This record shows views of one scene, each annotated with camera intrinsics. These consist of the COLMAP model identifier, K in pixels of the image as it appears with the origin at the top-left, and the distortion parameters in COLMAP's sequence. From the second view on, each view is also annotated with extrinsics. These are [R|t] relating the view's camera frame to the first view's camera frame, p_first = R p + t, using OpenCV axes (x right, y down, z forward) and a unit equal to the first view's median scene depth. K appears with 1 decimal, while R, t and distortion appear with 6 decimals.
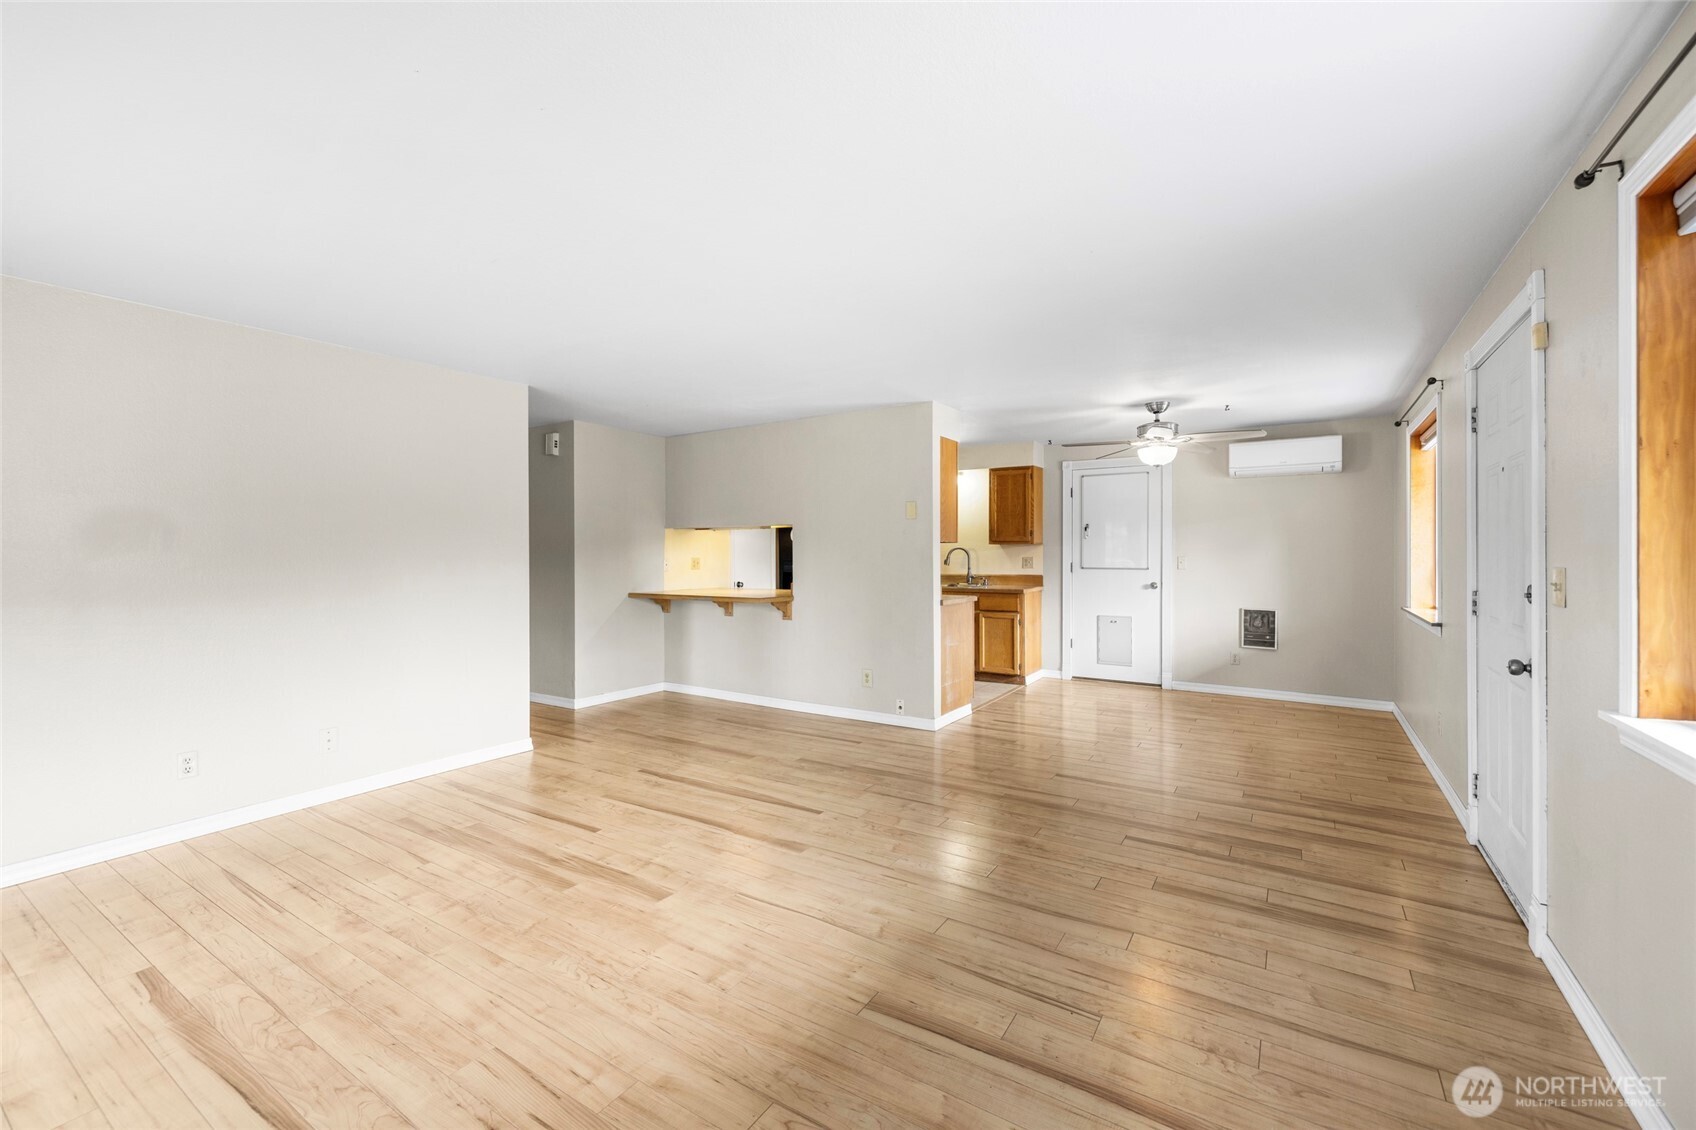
lens RADIAL K [[714.9, 0, 842.4], [0, 714.9, 563.8], [0, 0, 1]] dist [0.001175, -0.000091]
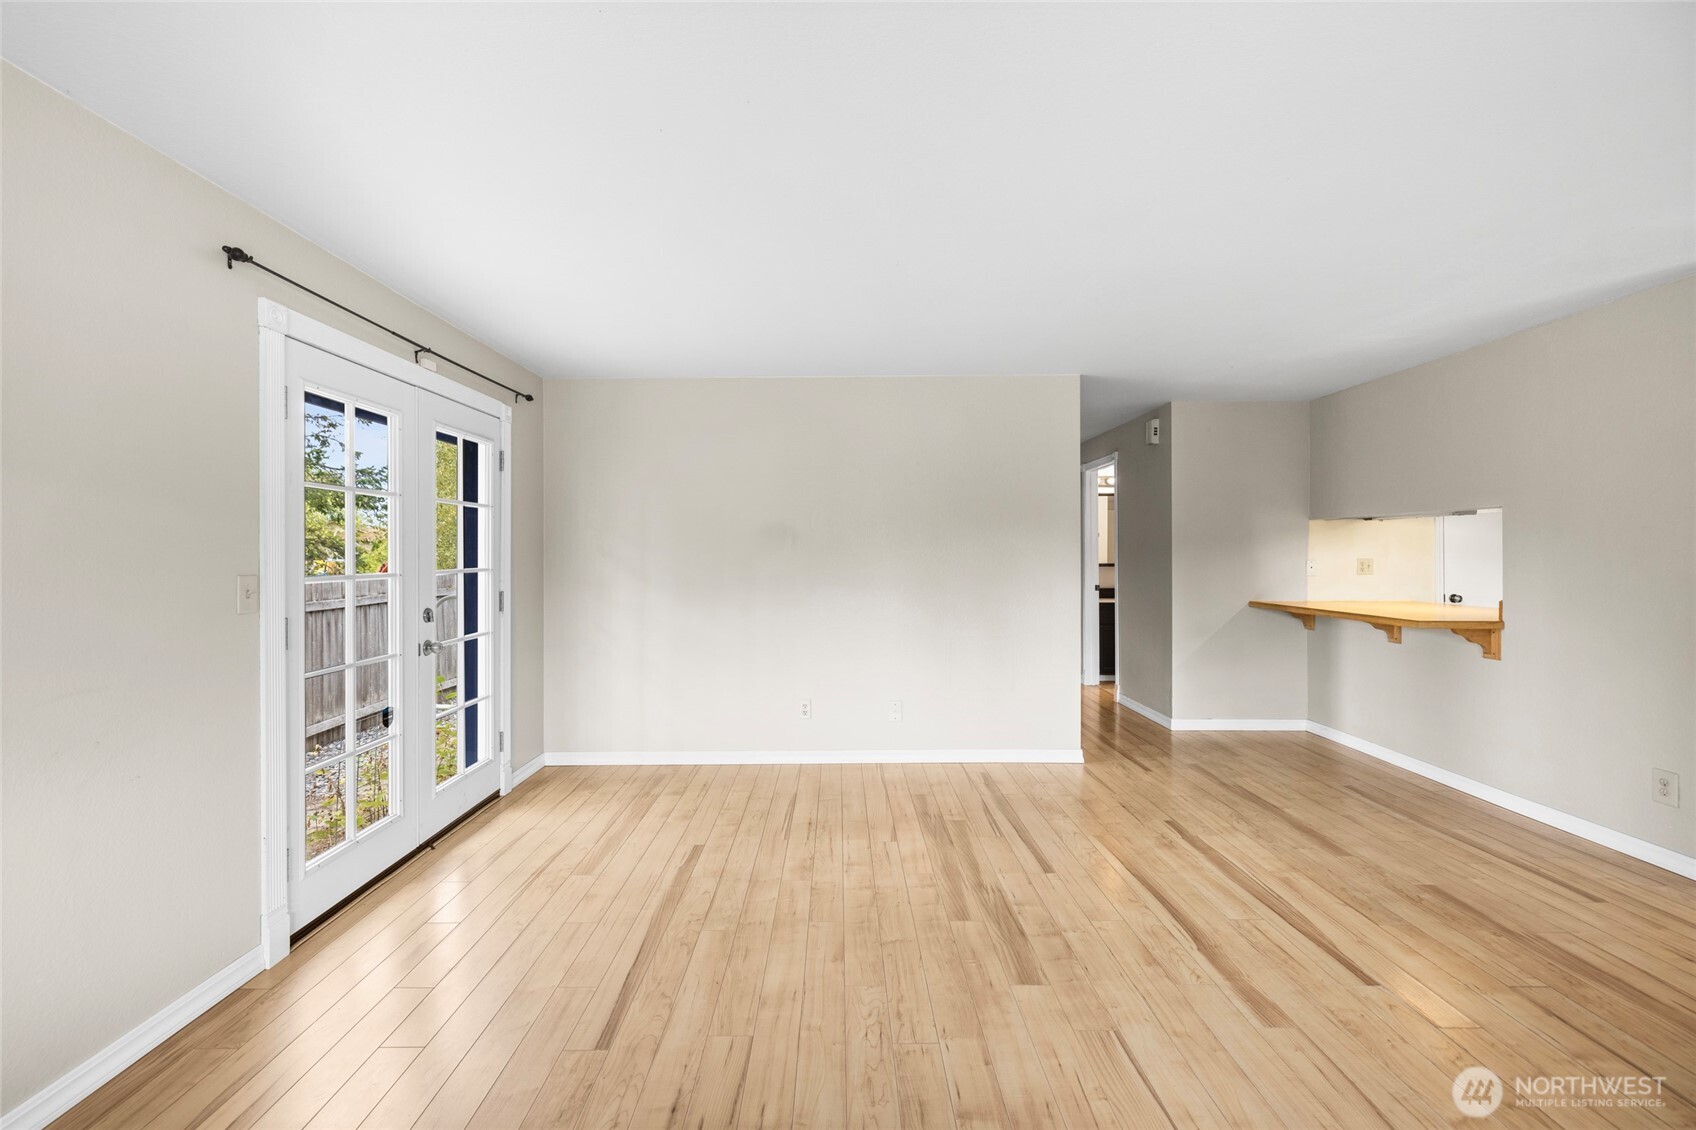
lens RADIAL K [[714.9, 0, 830.9], [0, 714.9, 553.3], [0, 0, 1]] dist [0.001175, -0.000091]
pose [[0.536406, 0.002809, -0.843955, 0.191956], [-0.012993, 0.999903, -0.004930, -0.005427], [0.843860, 0.013610, 0.536391, 0.234624]]
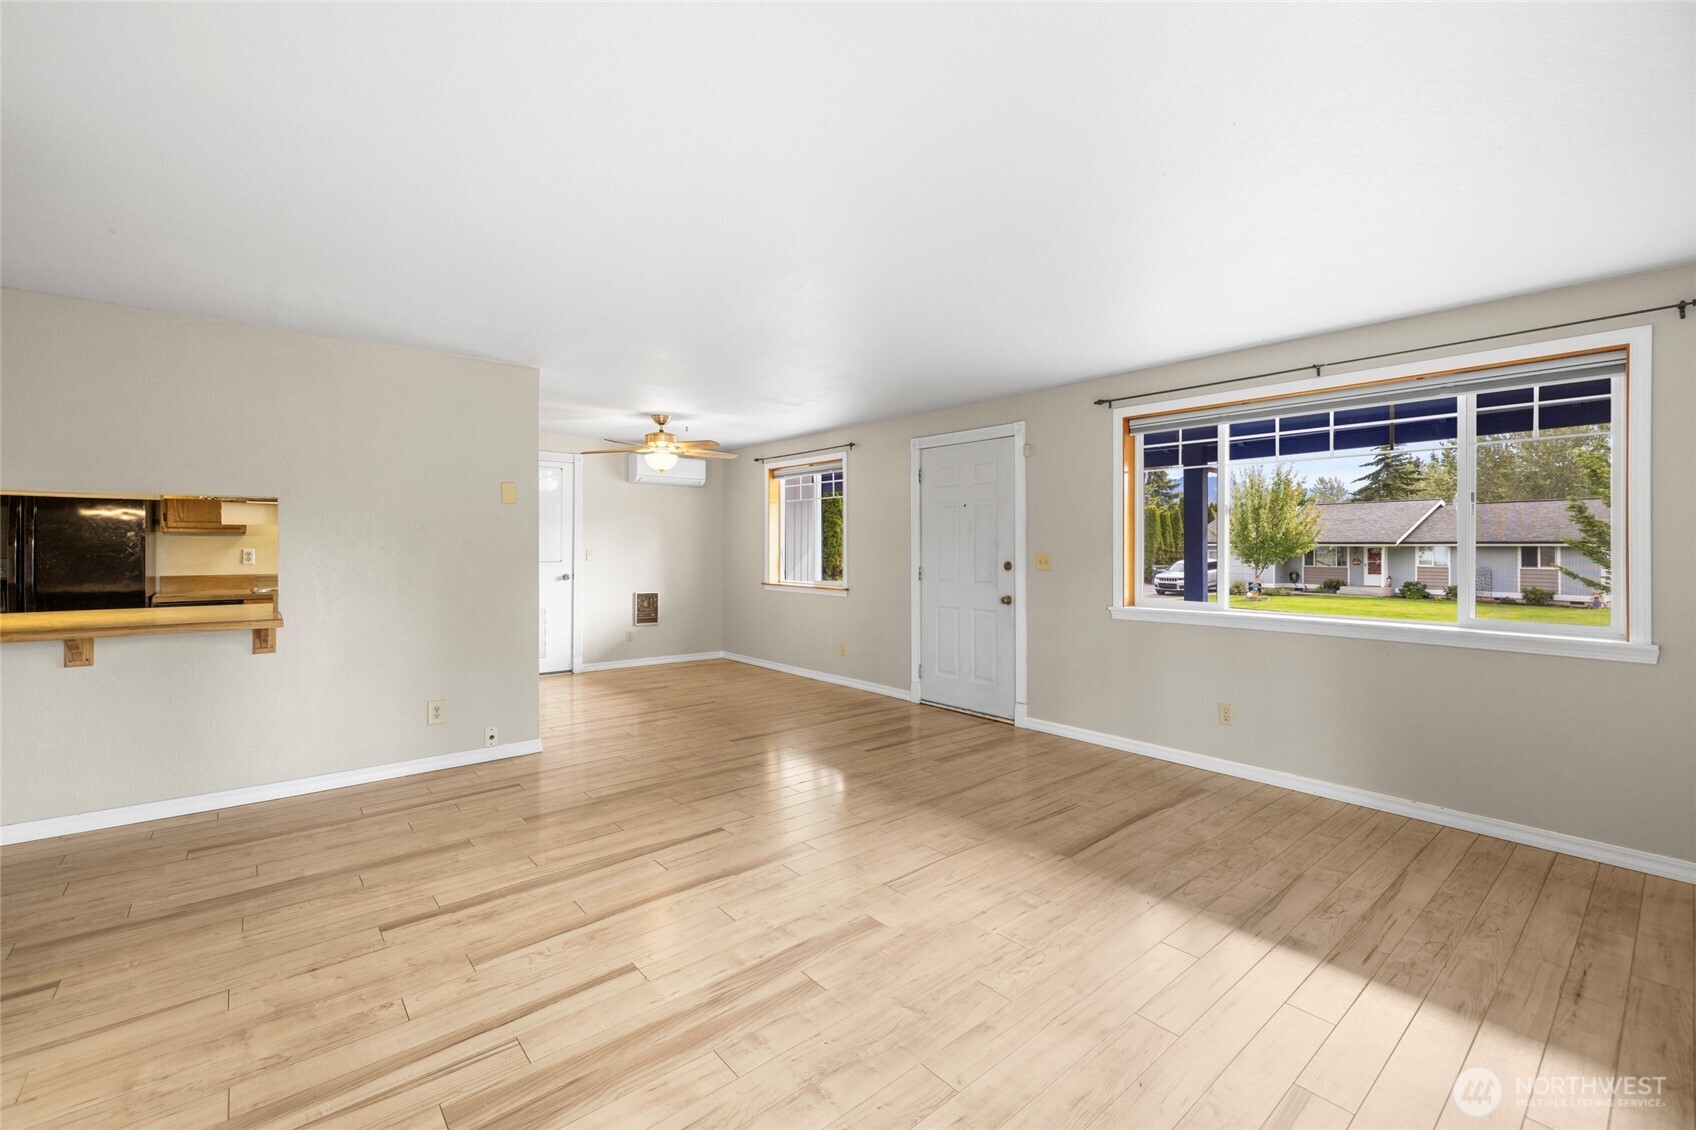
lens RADIAL K [[714.9, 0, 844.3], [0, 714.9, 542.0], [0, 0, 1]] dist [0.001175, -0.000091]
pose [[0.285367, 0.009867, 0.958368, -0.708964], [0.011630, 0.999838, -0.013757, -0.002117], [-0.958348, 0.015072, 0.285206, 0.482167]]
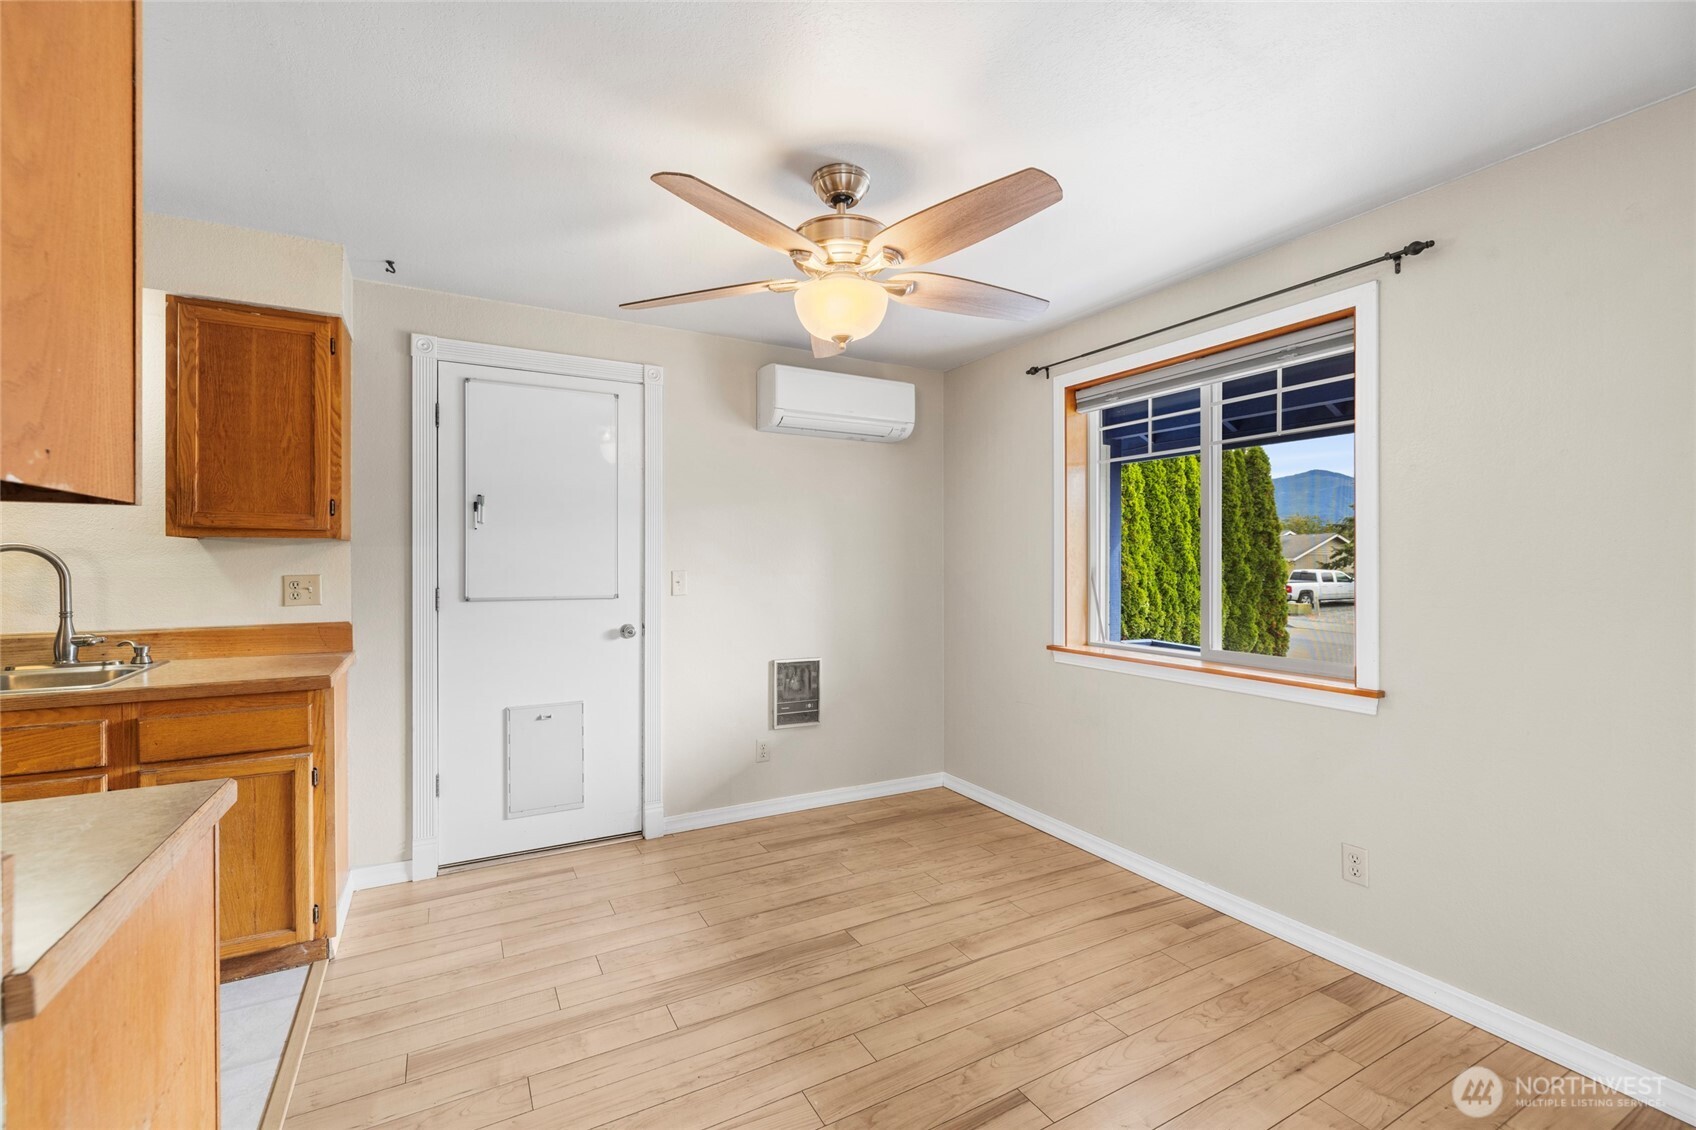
lens RADIAL K [[714.9, 0, 826.8], [0, 714.9, 563.0], [0, 0, 1]] dist [0.001175, -0.000091]
pose [[0.490939, -0.000174, 0.871194, 0.125107], [0.011928, 0.999908, -0.006522, -0.016620], [-0.871112, 0.013594, 0.490896, 1.007170]]
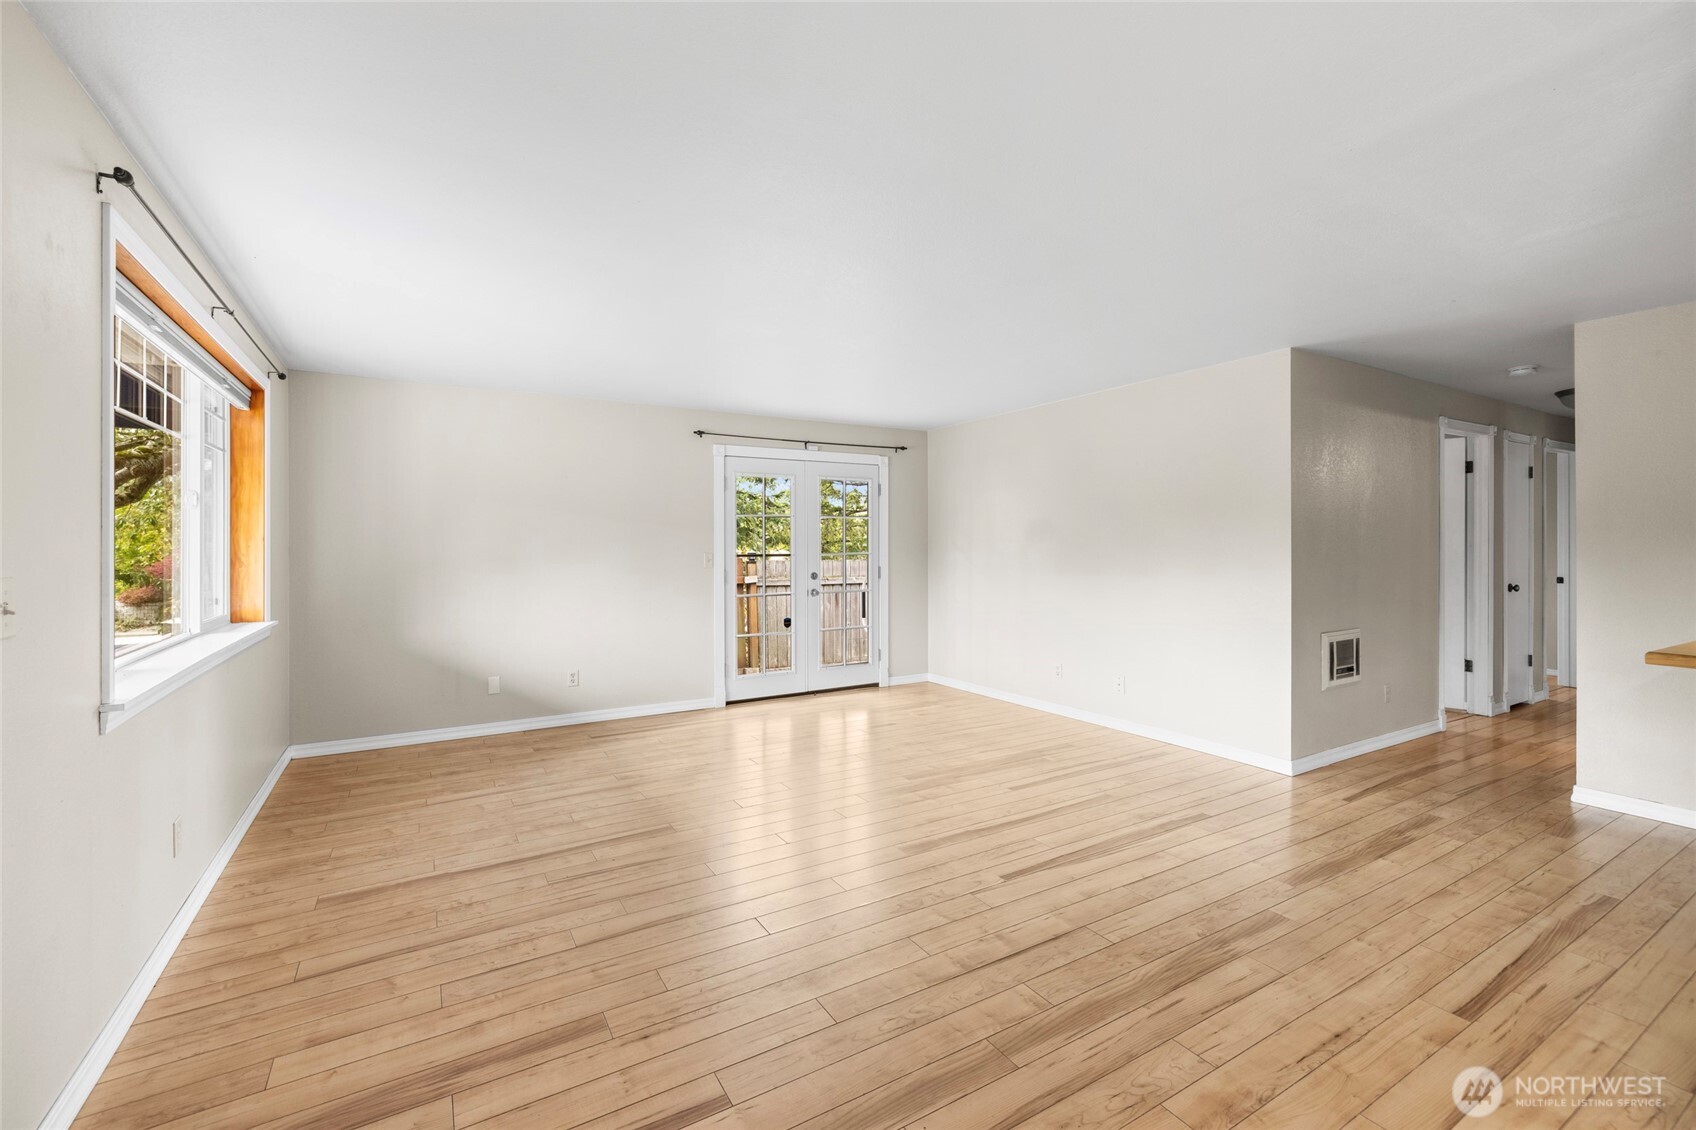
lens RADIAL K [[714.9, 0, 824.0], [0, 714.9, 544.5], [0, 0, 1]] dist [0.001175, -0.000091]
pose [[-0.464995, 0.004295, -0.885303, 0.617516], [-0.010489, 0.999891, 0.010360, -0.018088], [0.885251, 0.014103, -0.464900, 0.974880]]
